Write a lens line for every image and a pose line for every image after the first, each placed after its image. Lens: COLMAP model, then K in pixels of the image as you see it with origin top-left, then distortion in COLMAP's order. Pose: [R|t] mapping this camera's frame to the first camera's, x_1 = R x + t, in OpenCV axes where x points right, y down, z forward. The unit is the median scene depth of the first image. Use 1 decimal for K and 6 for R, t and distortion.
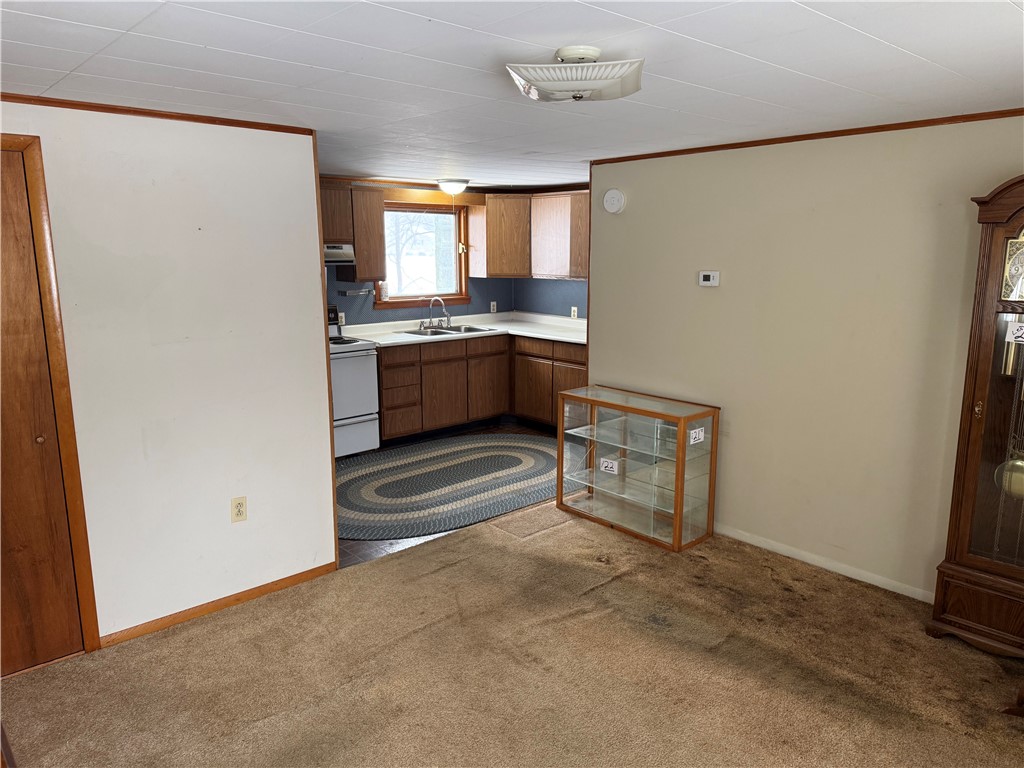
lens RADIAL K [[709.3, 0, 512.0], [0, 709.3, 384.0], [0, 0, 1]] dist [0.140135, -0.139477]
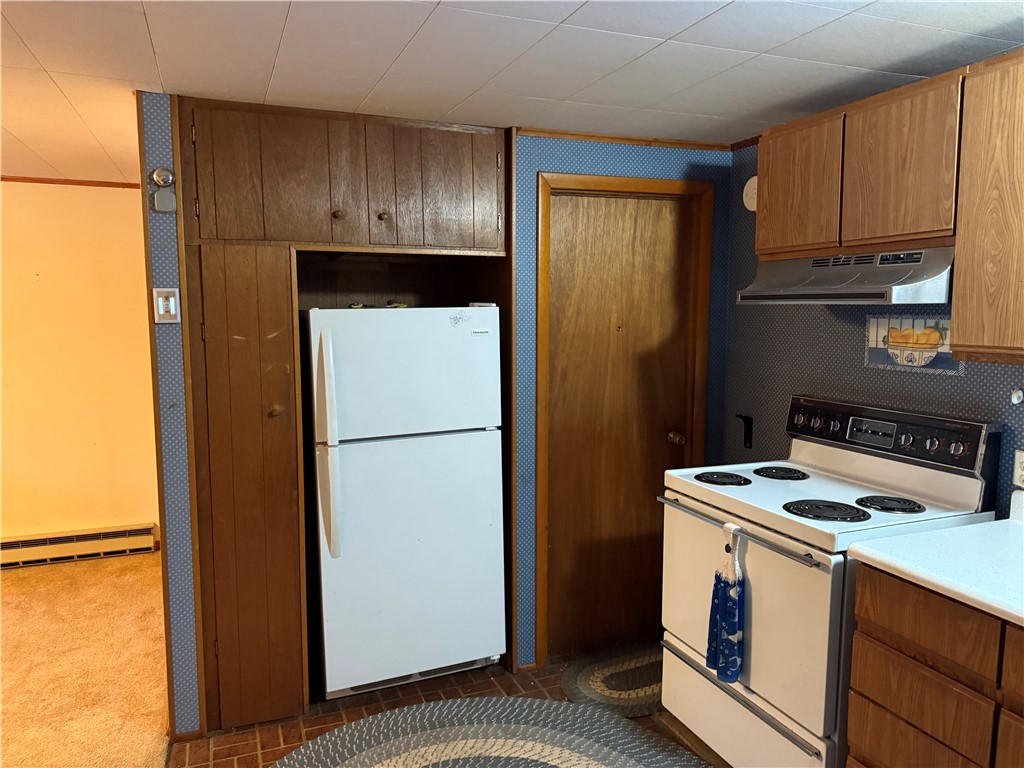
lens RADIAL K [[730.9, 0, 512.0], [0, 730.9, 384.0], [0, 0, 1]] dist [0.018610, -0.000777]
pose [[-0.339881, 0.101721, -0.934951, 0.150259], [-0.182584, 0.968082, 0.171700, -0.138218], [0.922574, 0.229065, -0.310460, 0.835837]]
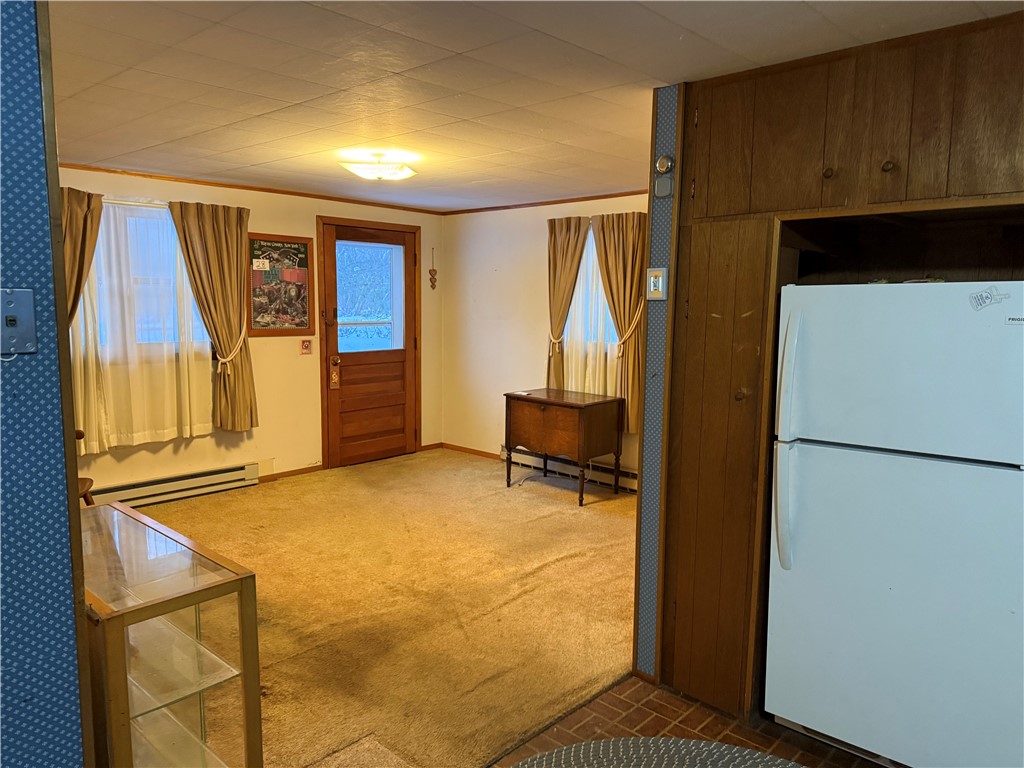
lens RADIAL K [[730.9, 0, 512.0], [0, 730.9, 384.0], [0, 0, 1]] dist [0.018610, -0.000777]
pose [[-0.996140, 0.011593, -0.087014, -0.030531], [-0.016400, 0.949208, 0.314222, -0.154413], [0.086237, 0.314436, -0.945354, 0.945980]]
